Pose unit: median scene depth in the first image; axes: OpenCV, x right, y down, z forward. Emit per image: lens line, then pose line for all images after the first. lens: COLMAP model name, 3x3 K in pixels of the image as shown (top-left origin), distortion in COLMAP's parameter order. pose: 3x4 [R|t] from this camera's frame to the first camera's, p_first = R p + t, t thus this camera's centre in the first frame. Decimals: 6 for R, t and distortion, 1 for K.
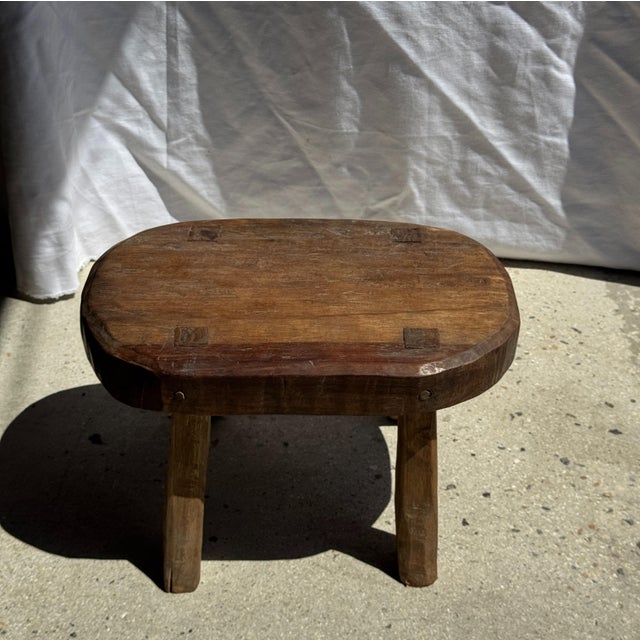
lens RADIAL K [[1182.1, 0, 336.7], [0, 1182.1, 320.9], [0, 0, 1]] dist [0.132182, -0.087333]
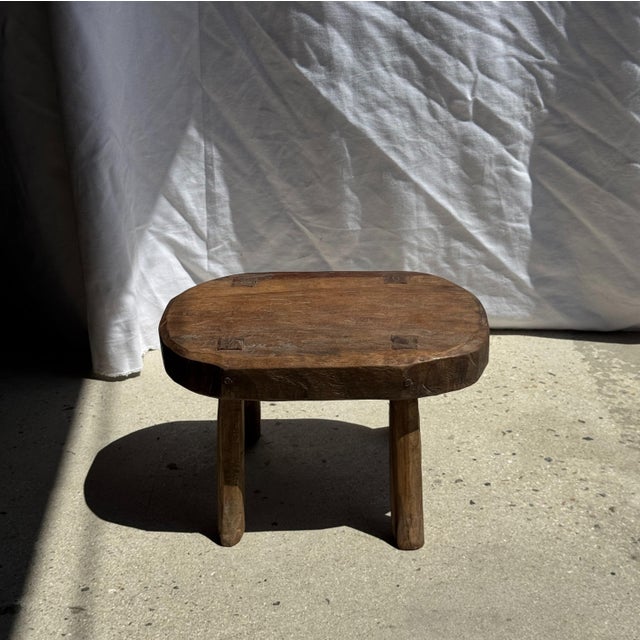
lens RADIAL K [[1179.7, 0, 323.1], [0, 1179.7, 343.4], [0, 0, 1]] dist [0.123659, -0.074904]
pose [[0.997752, -0.067007, -0.000564, -0.029722], [0.066244, 0.987596, -0.142361, 0.135626], [0.010096, 0.142004, 0.989815, -0.212889]]
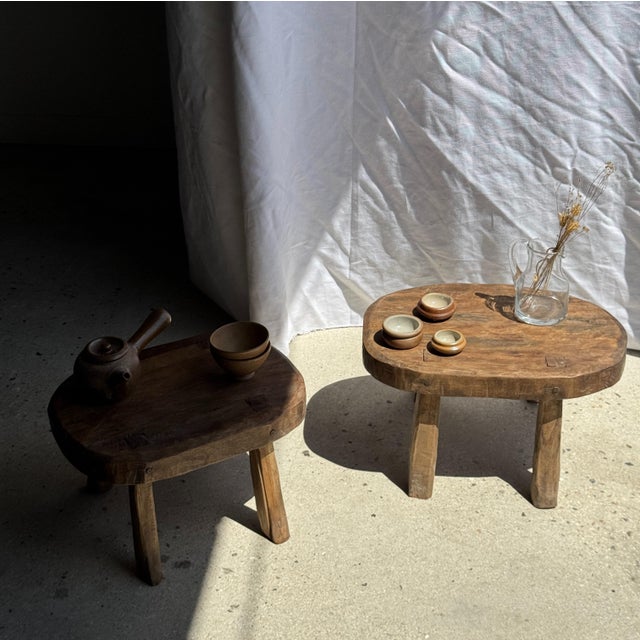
lens RADIAL K [[1213.5, 0, 319.3], [0, 1213.5, 288.5], [0, 0, 1]] dist [0.079355, 0.060405]
pose [[0.988160, 0.021289, -0.151944, 0.062107], [-0.026922, 0.999021, -0.035110, -0.063391], [0.151048, 0.038785, 0.987765, -0.593839]]
